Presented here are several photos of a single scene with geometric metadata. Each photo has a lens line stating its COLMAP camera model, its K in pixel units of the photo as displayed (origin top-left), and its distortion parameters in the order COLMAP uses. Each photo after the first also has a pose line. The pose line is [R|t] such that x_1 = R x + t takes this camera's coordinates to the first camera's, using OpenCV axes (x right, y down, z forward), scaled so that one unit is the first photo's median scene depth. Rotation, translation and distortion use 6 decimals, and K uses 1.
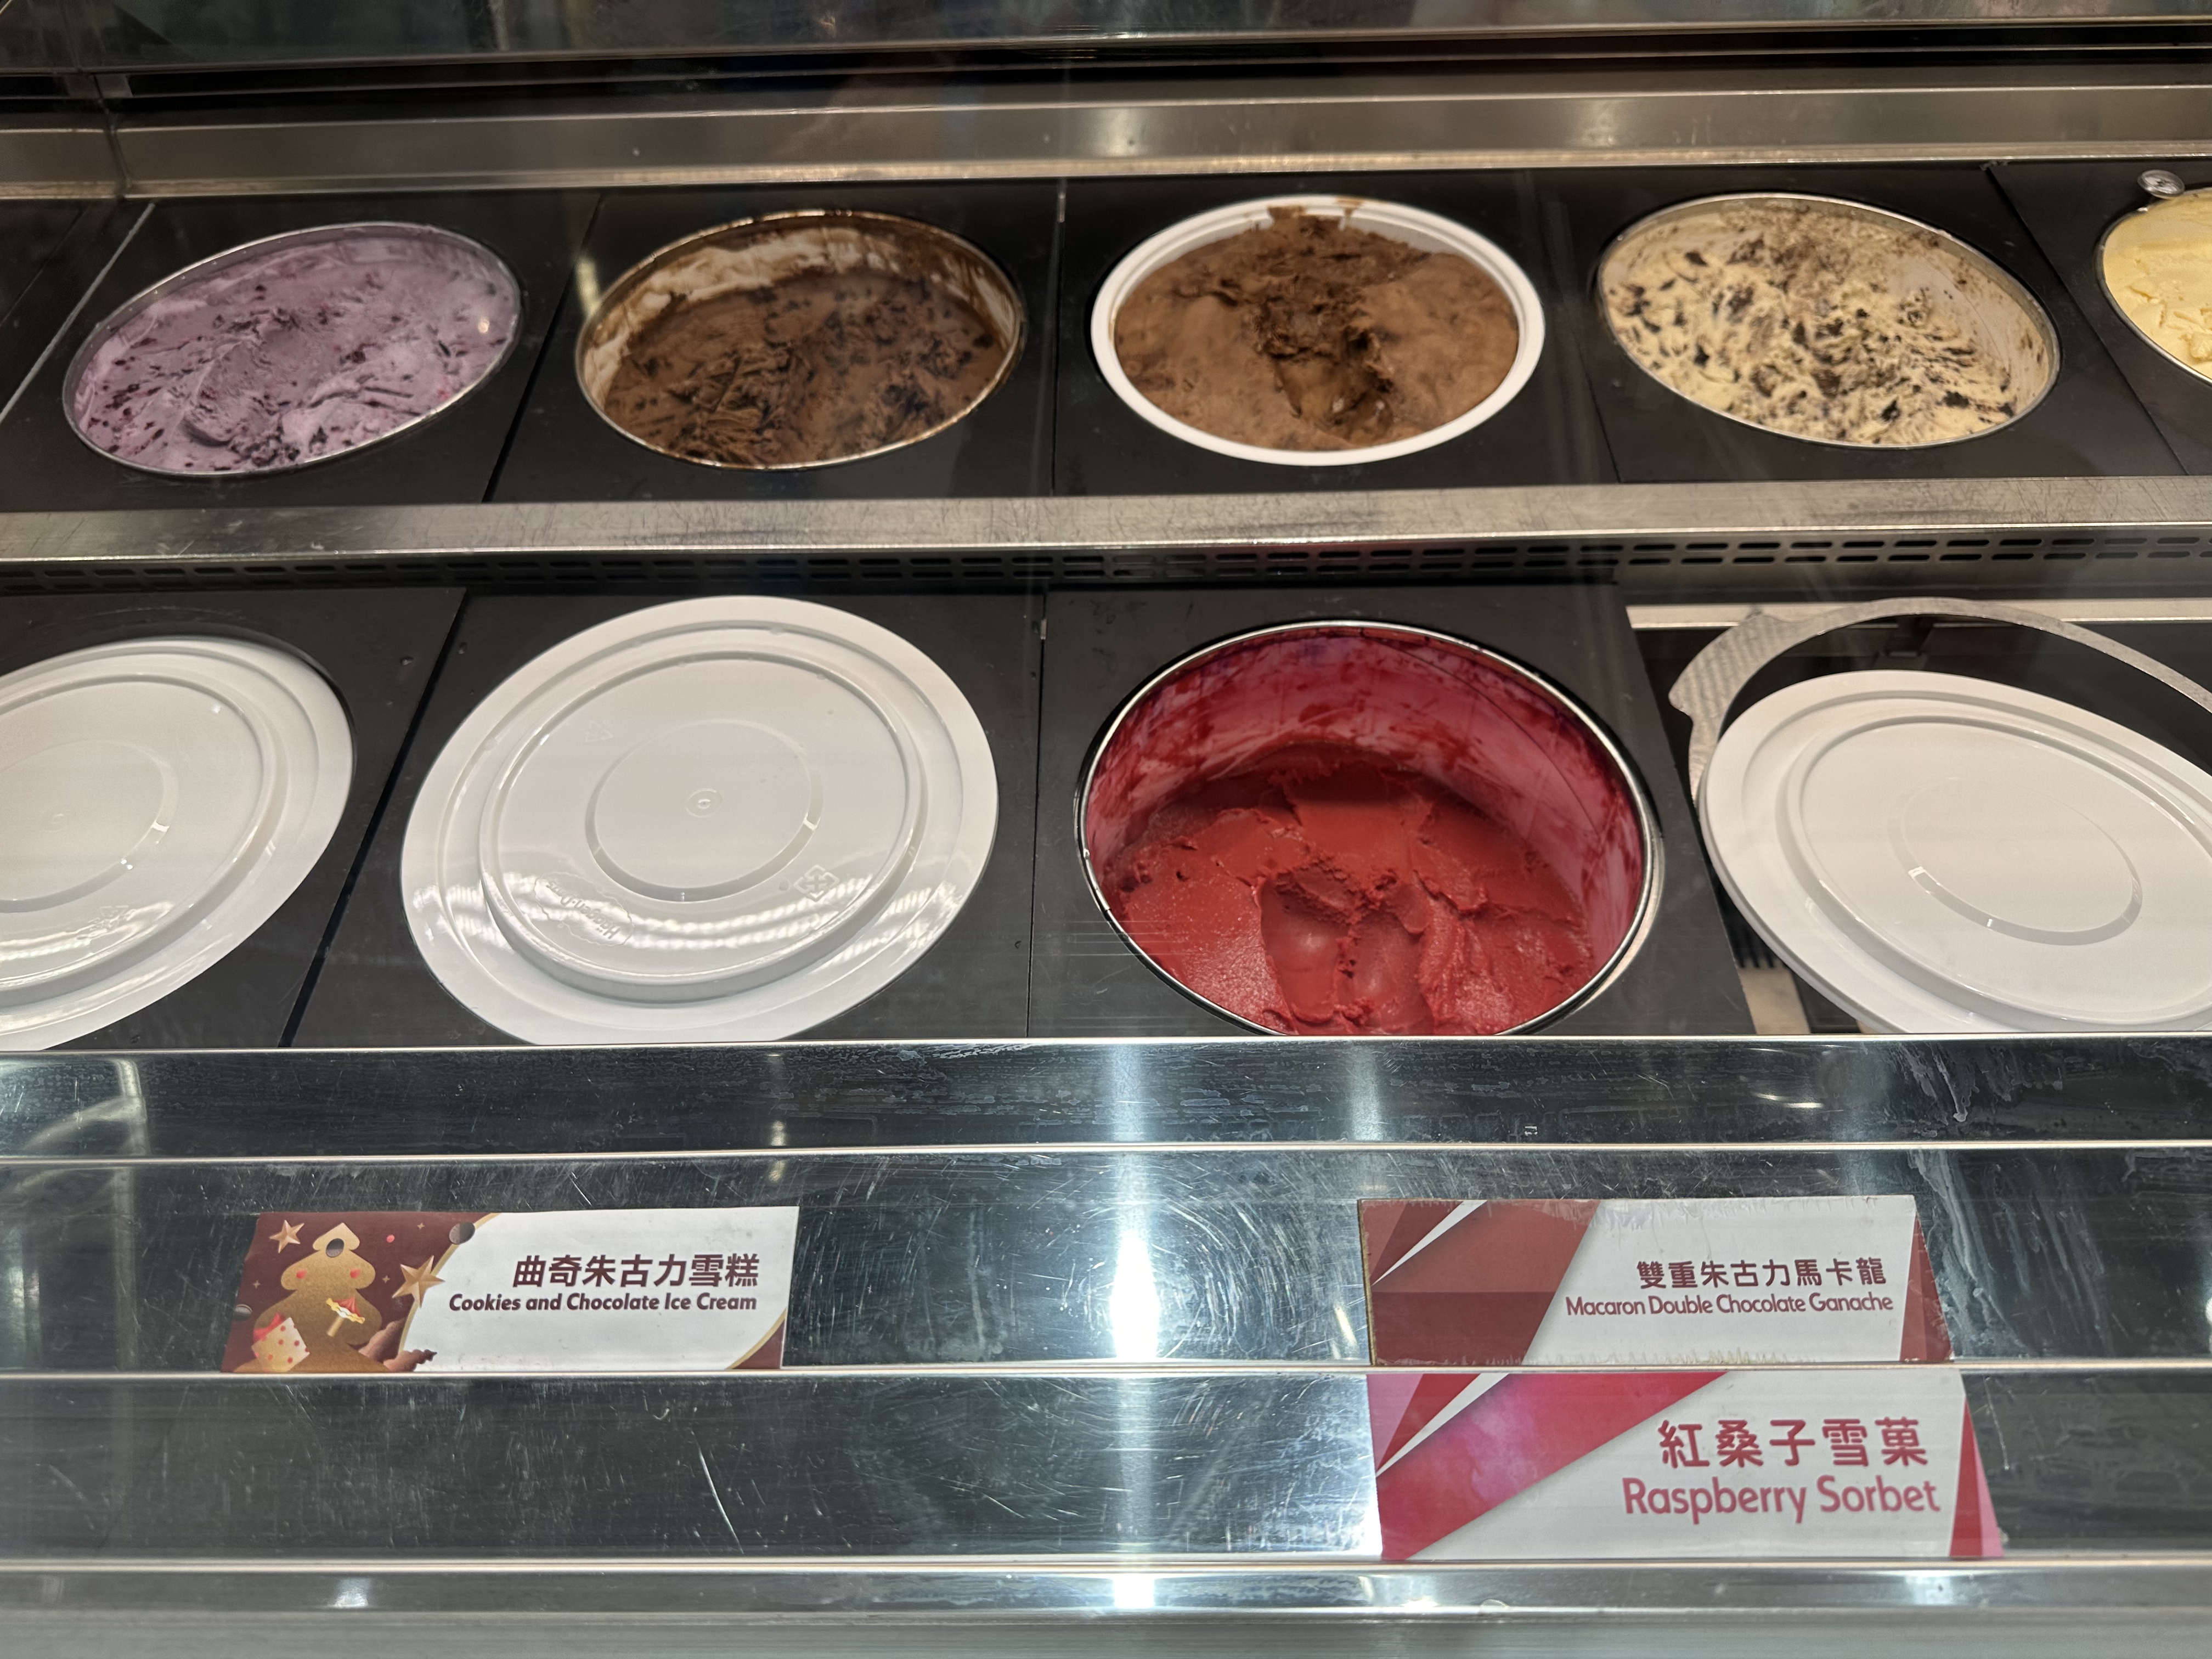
lens RADIAL K [[1545.7, 0, 1106.0], [0, 1545.7, 829.5], [0, 0, 1]] dist [0.063909, -0.097944]
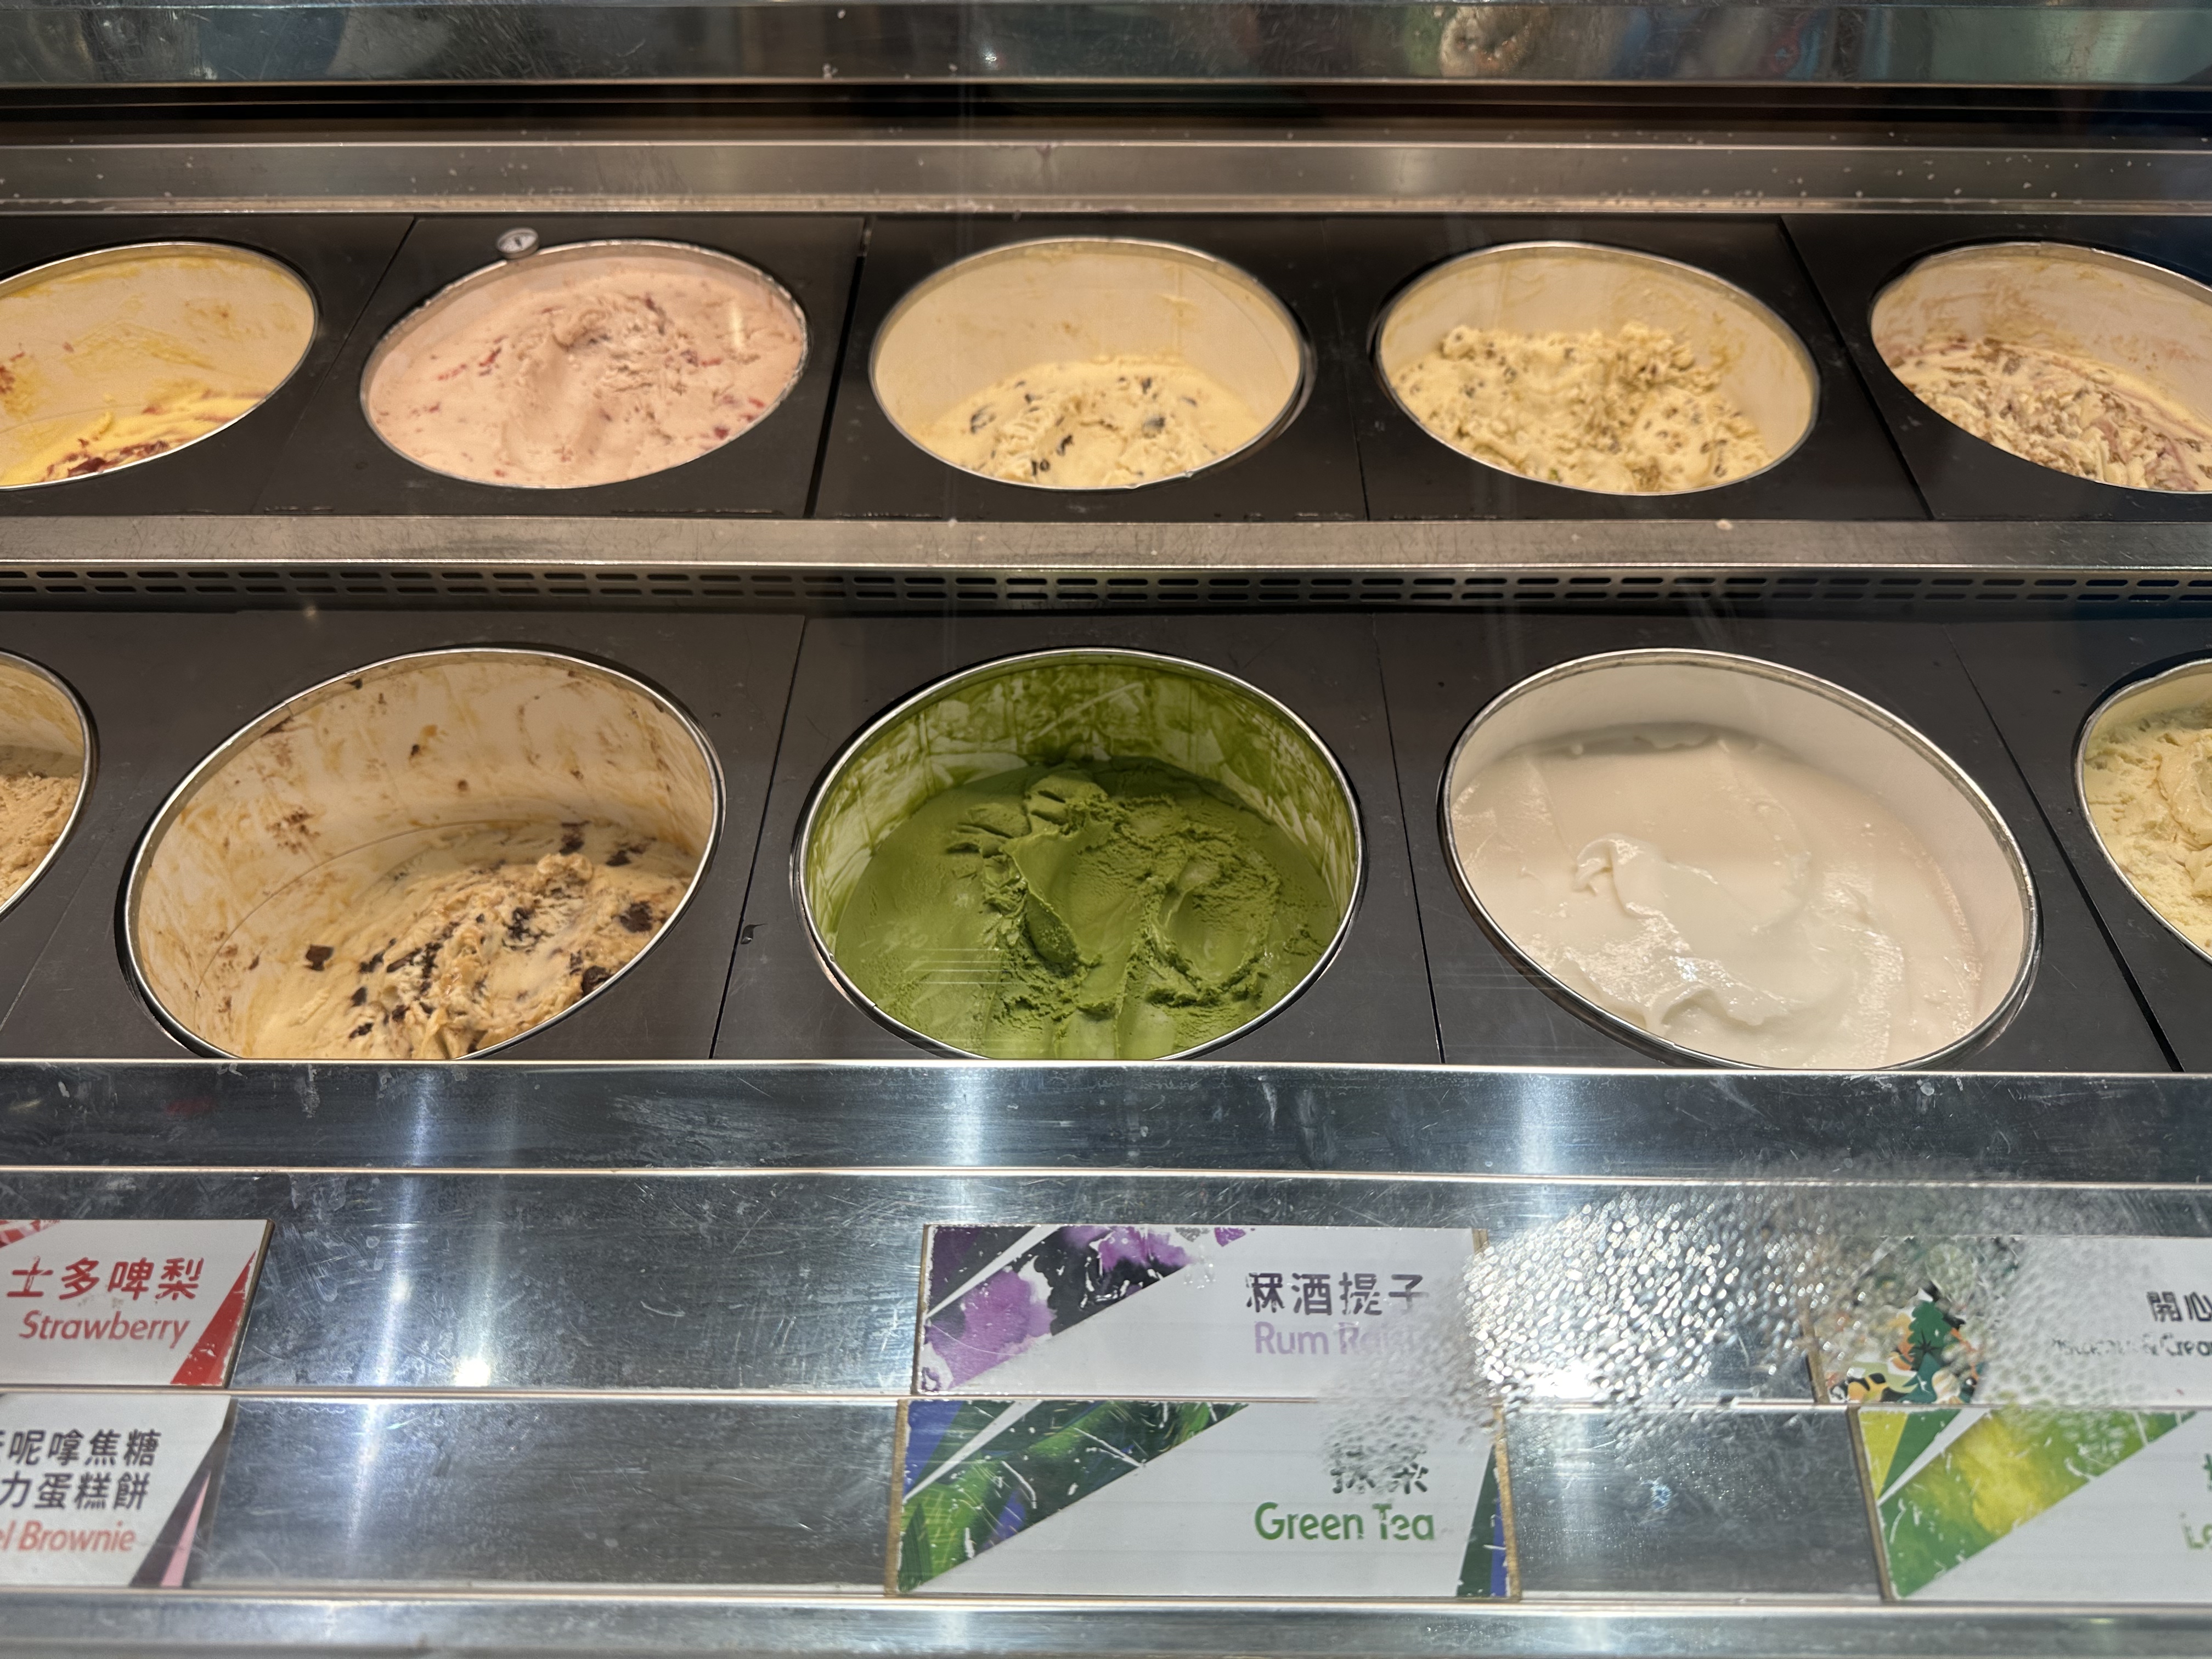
lens RADIAL K [[1548.7, 0, 1105.9], [0, 1548.7, 800.0], [0, 0, 1]] dist [-0.002818, -0.000438]
pose [[0.999735, 0.011593, 0.019890, 0.181887], [-0.010927, 0.999387, -0.033264, -0.002348], [-0.020263, 0.033038, 0.999249, -0.005284]]
